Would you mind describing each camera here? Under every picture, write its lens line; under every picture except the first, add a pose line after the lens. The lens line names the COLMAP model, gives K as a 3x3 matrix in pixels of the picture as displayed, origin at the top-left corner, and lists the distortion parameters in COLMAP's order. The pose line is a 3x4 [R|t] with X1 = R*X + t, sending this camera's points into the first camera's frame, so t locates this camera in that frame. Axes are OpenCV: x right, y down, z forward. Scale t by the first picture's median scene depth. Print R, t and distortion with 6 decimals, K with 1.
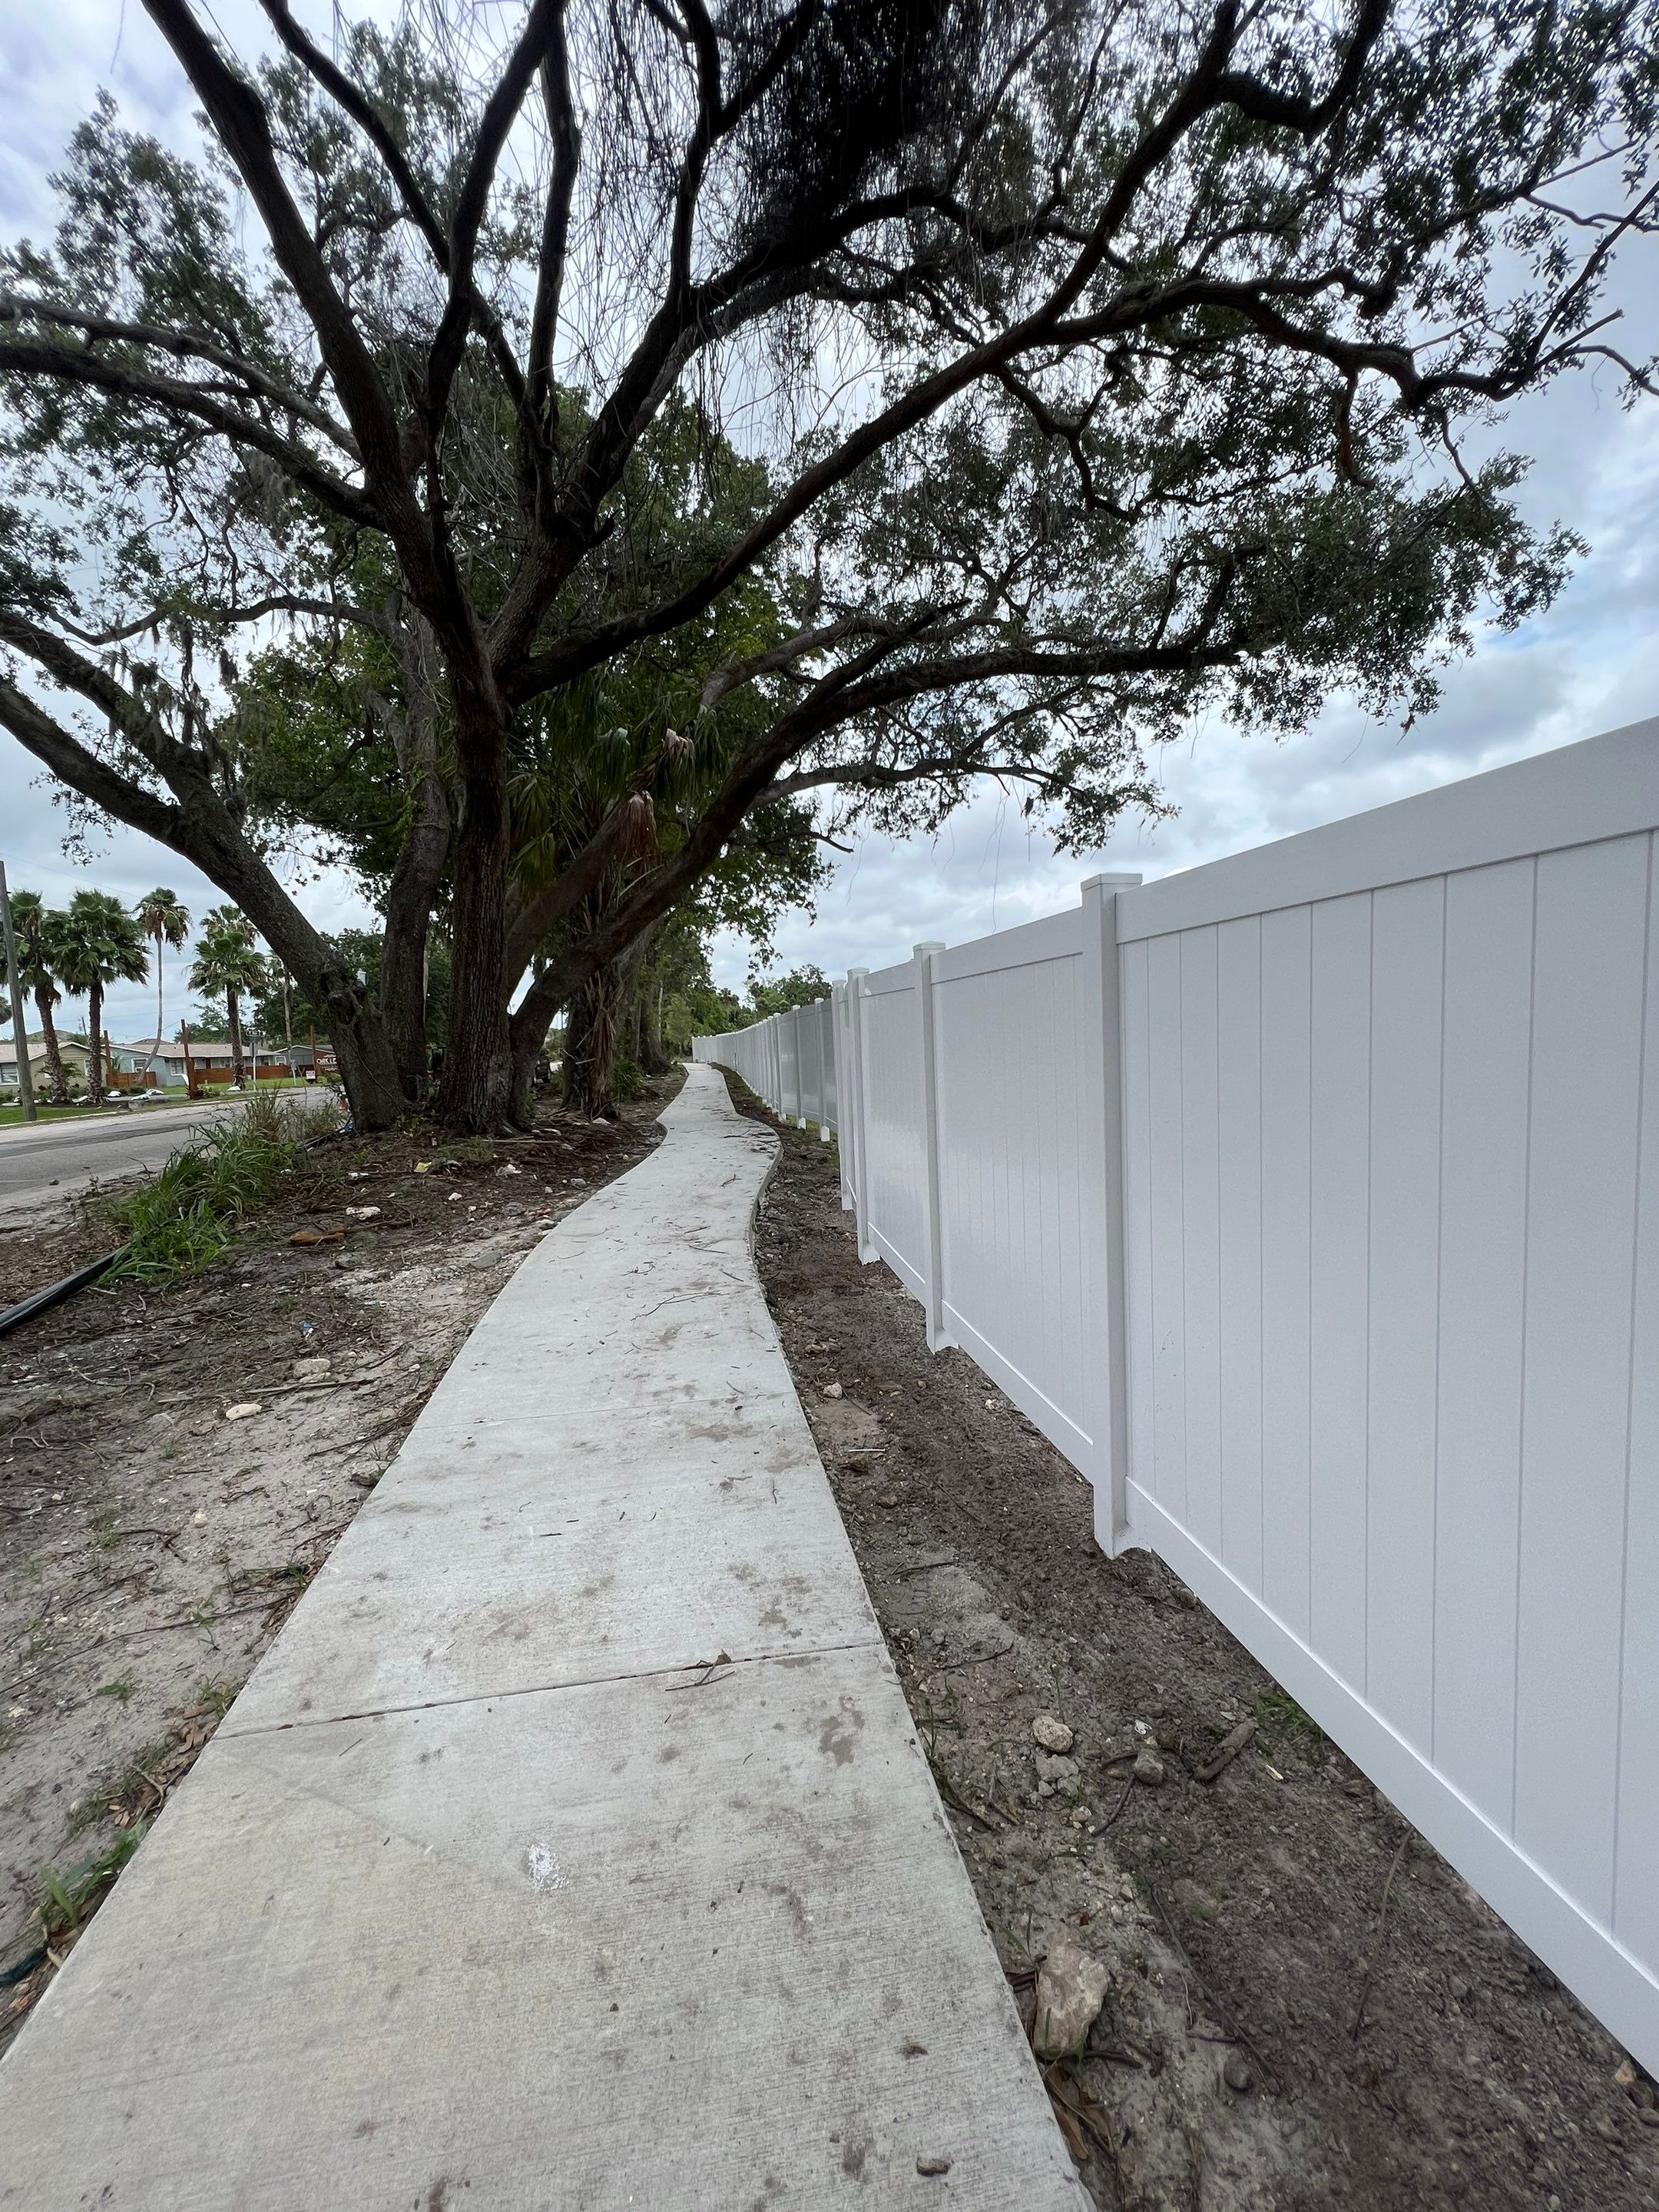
lens RADIAL K [[902.5, 0, 840.9], [0, 902.5, 1098.6], [0, 0, 1]] dist [0.000881, -0.001650]
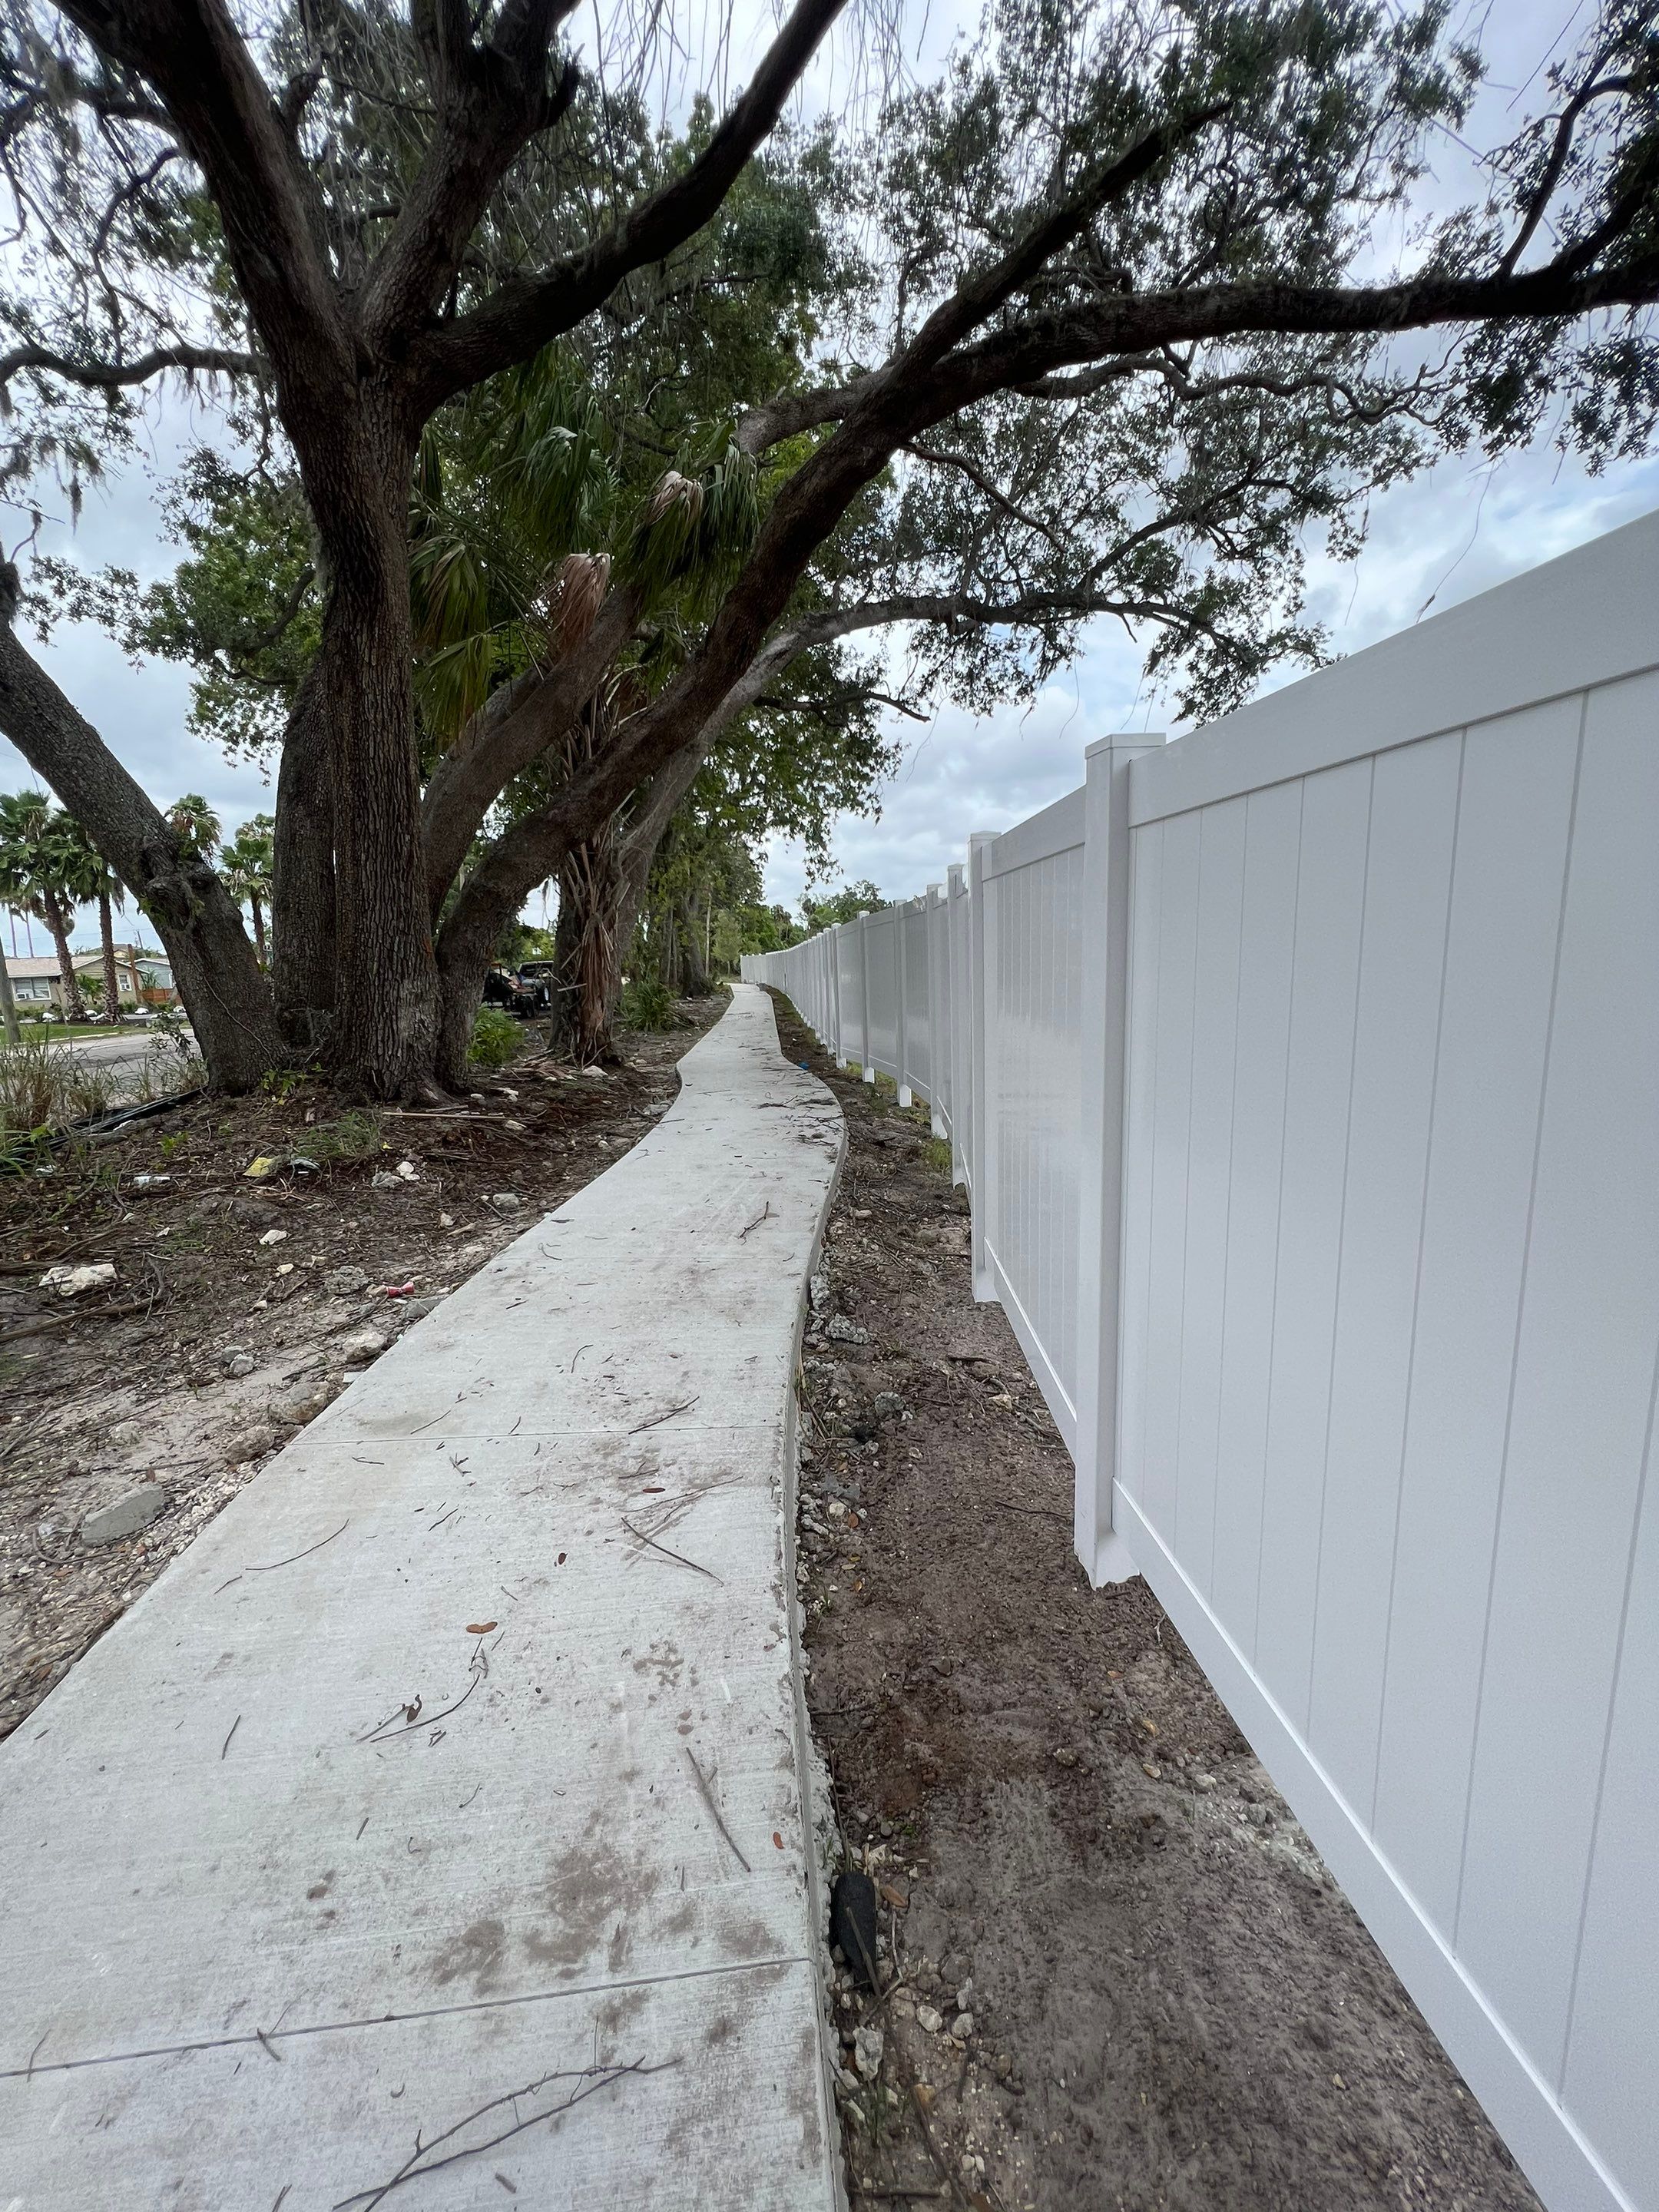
lens RADIAL K [[902.5, 0, 841.9], [0, 902.5, 1127.1], [0, 0, 1]] dist [0.000881, -0.001650]
pose [[0.998319, 0.017022, -0.055400, -0.014009], [-0.010330, 0.992851, 0.118915, -0.009823], [0.057028, -0.118143, 0.991358, 0.153472]]
